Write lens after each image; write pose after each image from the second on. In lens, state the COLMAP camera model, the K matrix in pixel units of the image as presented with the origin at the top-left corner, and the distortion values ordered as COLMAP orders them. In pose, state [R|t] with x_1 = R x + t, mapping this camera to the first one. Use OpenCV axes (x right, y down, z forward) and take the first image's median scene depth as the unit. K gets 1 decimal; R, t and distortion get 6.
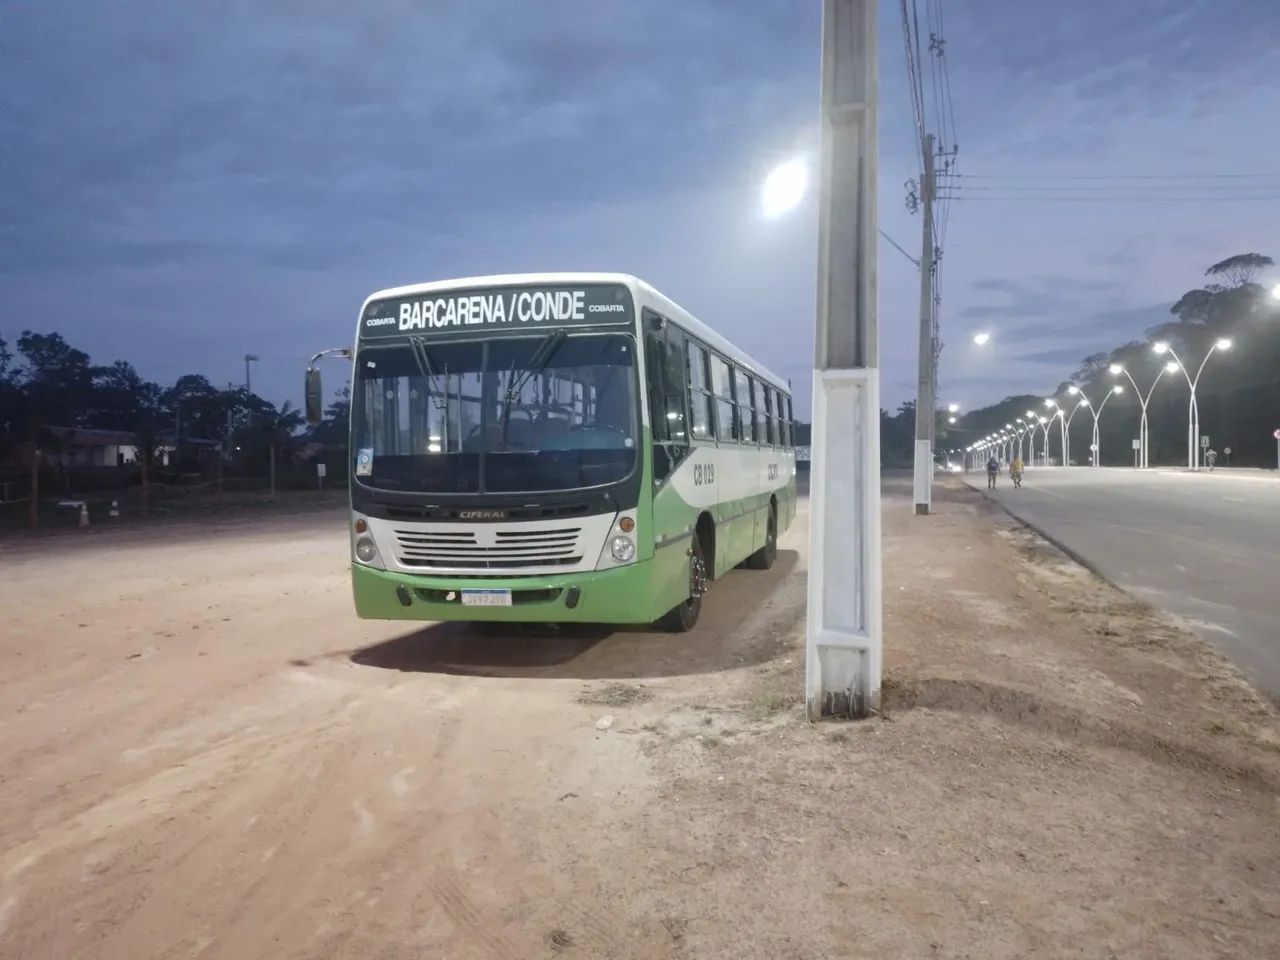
lens RADIAL K [[977.4, 0, 640.0], [0, 977.4, 484.3], [0, 0, 1]] dist [0.026797, 0.000522]
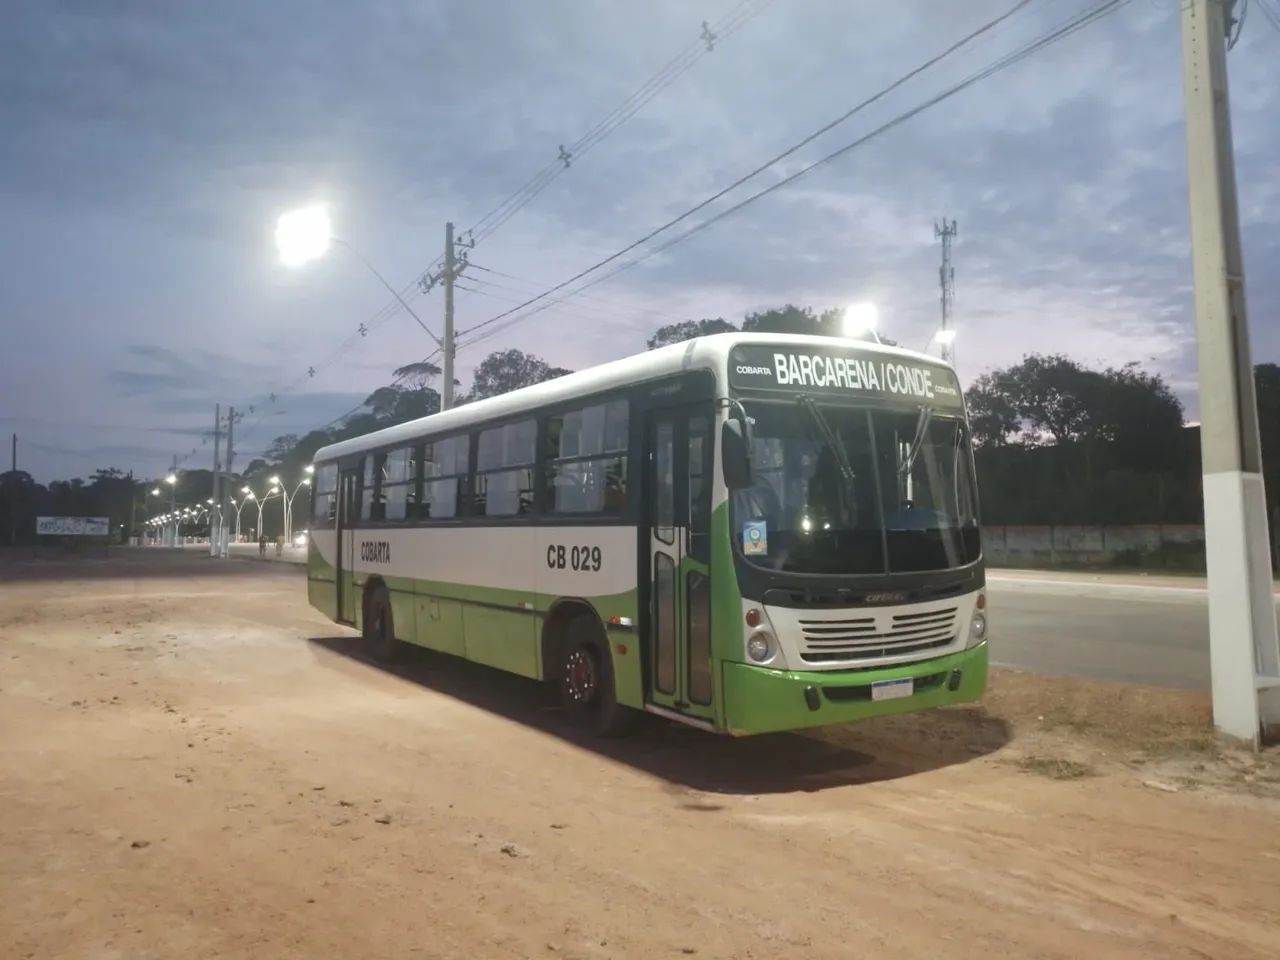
lens RADIAL K [[978.1, 0, 632.1], [0, 978.1, 460.7], [0, 0, 1]] dist [0.000407, -0.004105]
pose [[0.690917, 0.066524, 0.719867, -0.963657], [0.006379, 0.995157, -0.098086, -0.007642], [-0.722906, 0.072361, 0.687147, 0.521524]]
